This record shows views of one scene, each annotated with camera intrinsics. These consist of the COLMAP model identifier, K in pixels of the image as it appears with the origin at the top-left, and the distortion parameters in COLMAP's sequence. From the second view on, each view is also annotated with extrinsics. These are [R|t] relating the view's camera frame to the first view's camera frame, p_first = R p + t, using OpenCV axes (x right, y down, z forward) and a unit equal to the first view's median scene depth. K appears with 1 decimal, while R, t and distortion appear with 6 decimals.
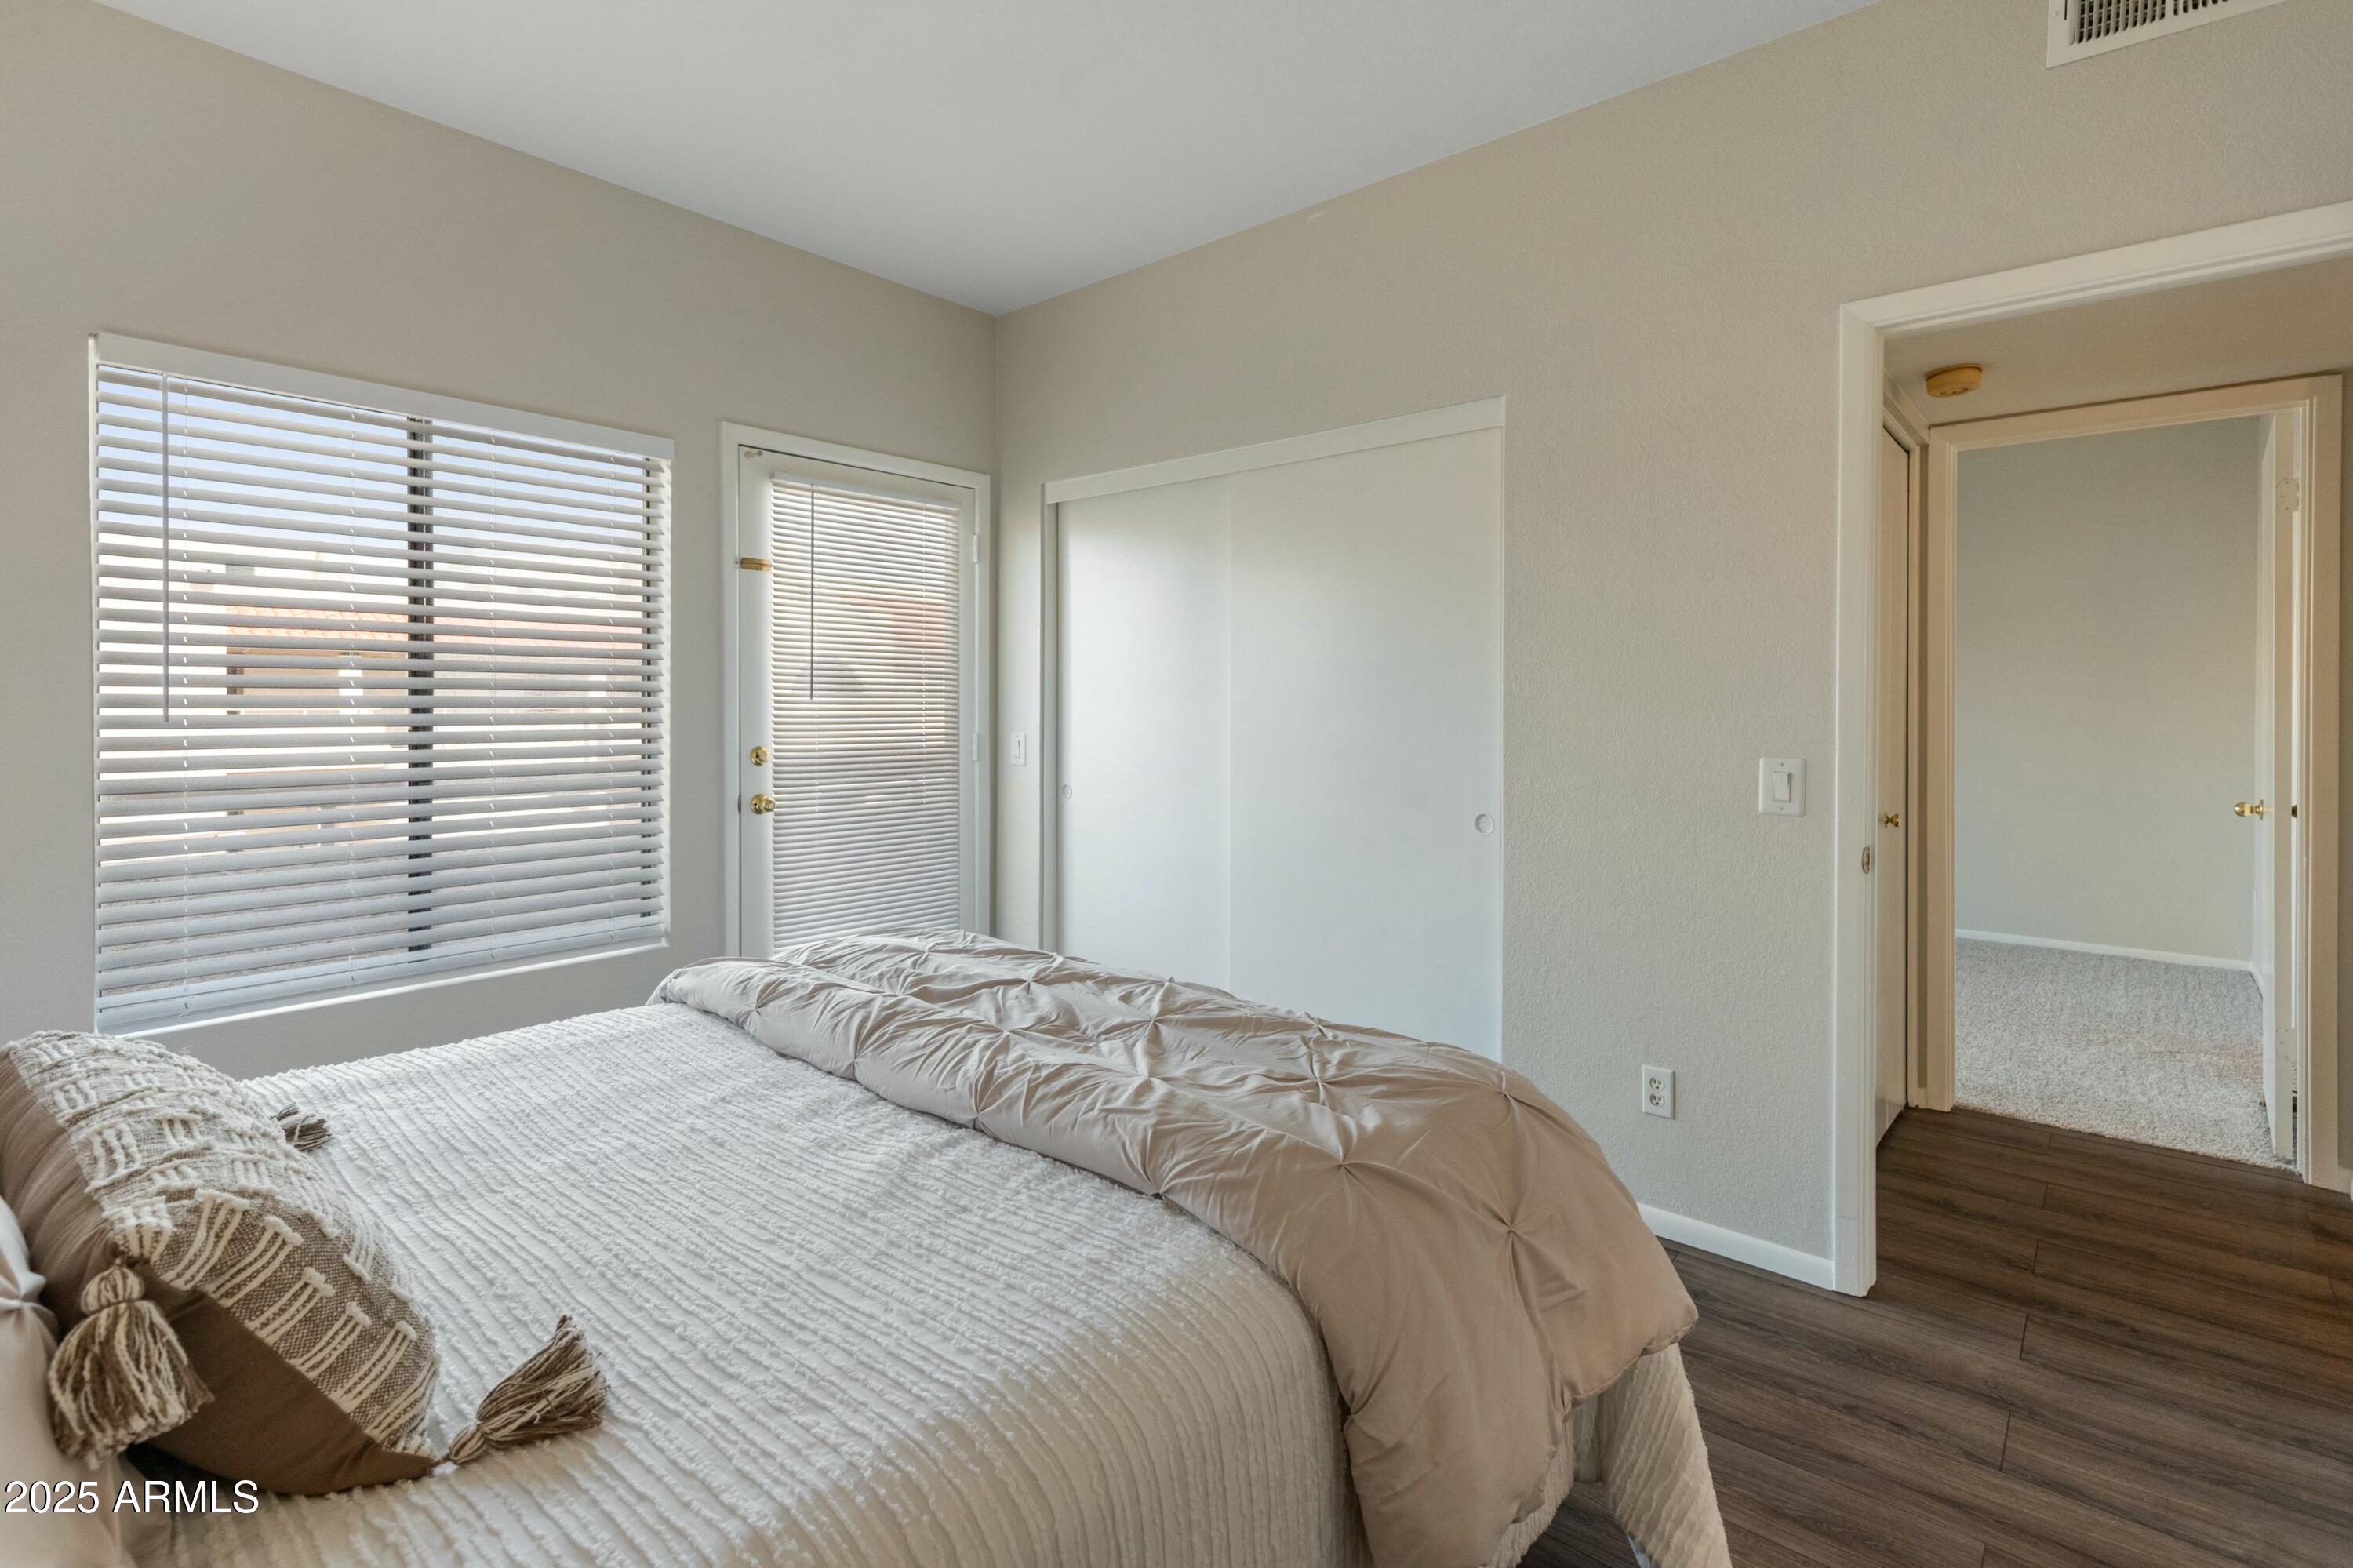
lens RADIAL K [[1091.3, 0, 1181.8], [0, 1091.3, 724.8], [0, 0, 1]] dist [0.004904, 0.000056]
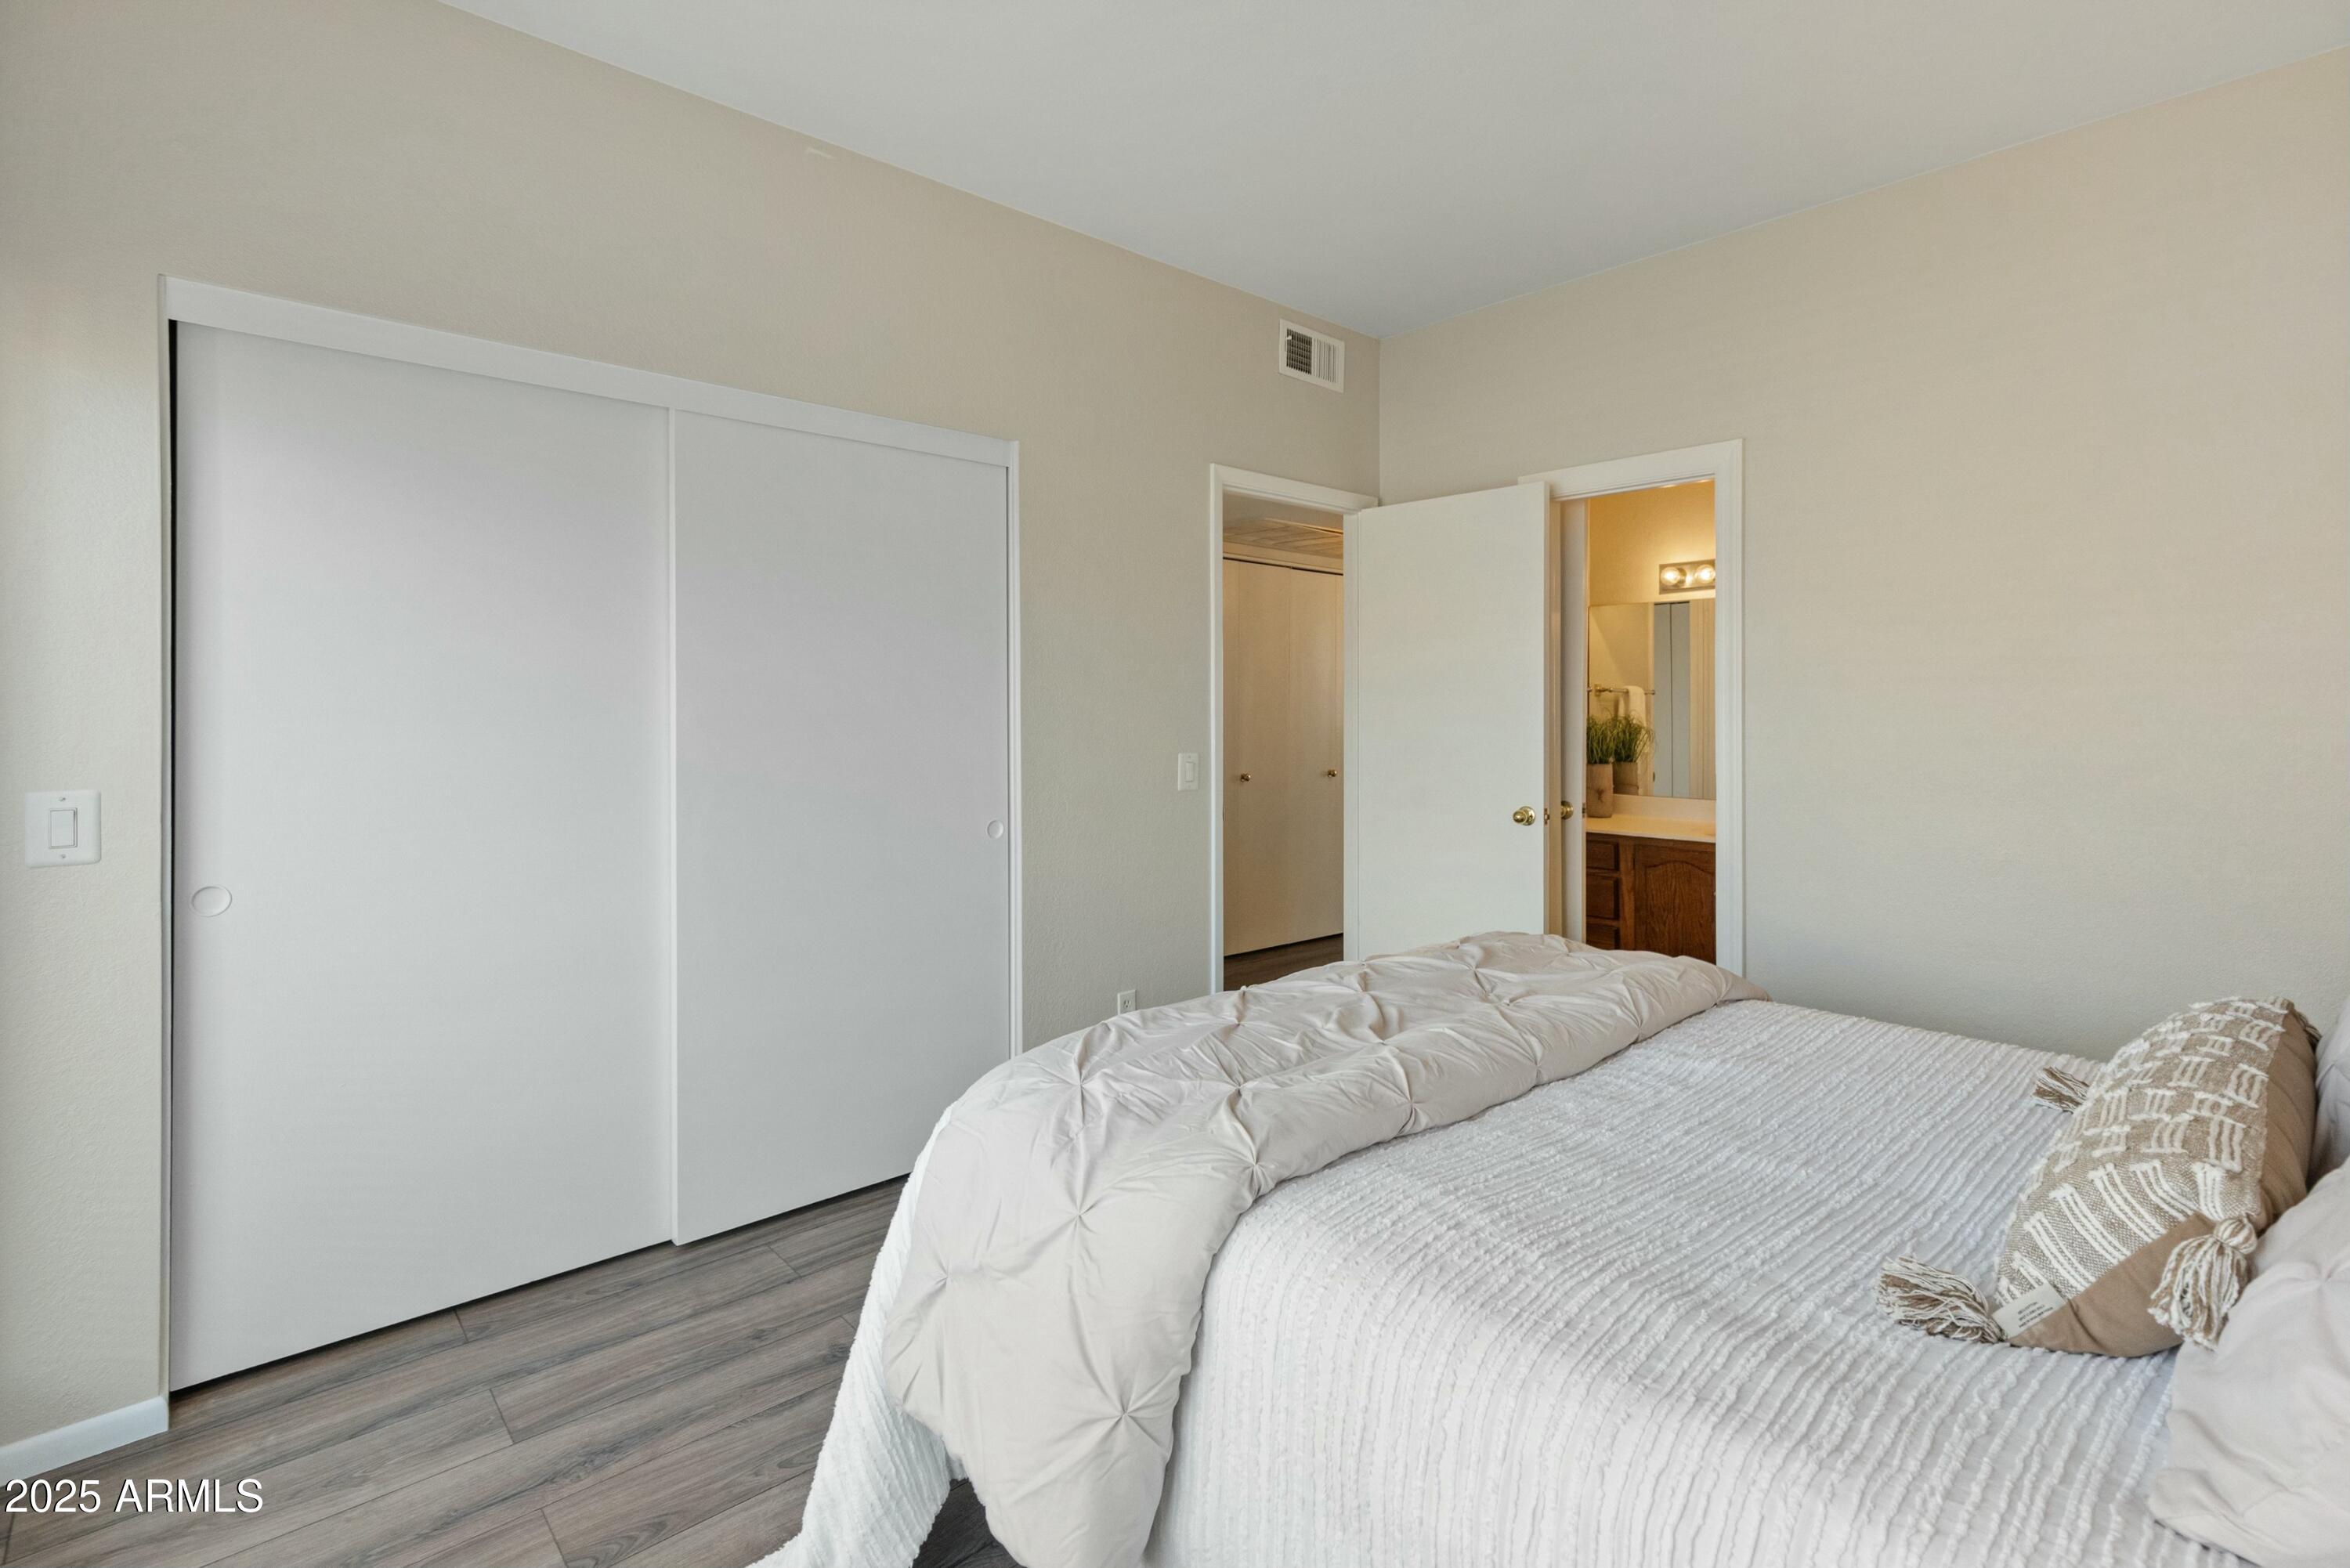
lens RADIAL K [[1097.5, 0, 1188.8], [0, 1097.5, 690.8], [0, 0, 1]] dist [0.002291, 0.000142]
pose [[0.126995, 0.017091, 0.991756, -0.788459], [0.027164, 0.999417, -0.020702, -0.017810], [-0.991531, 0.029569, 0.126457, 0.695947]]
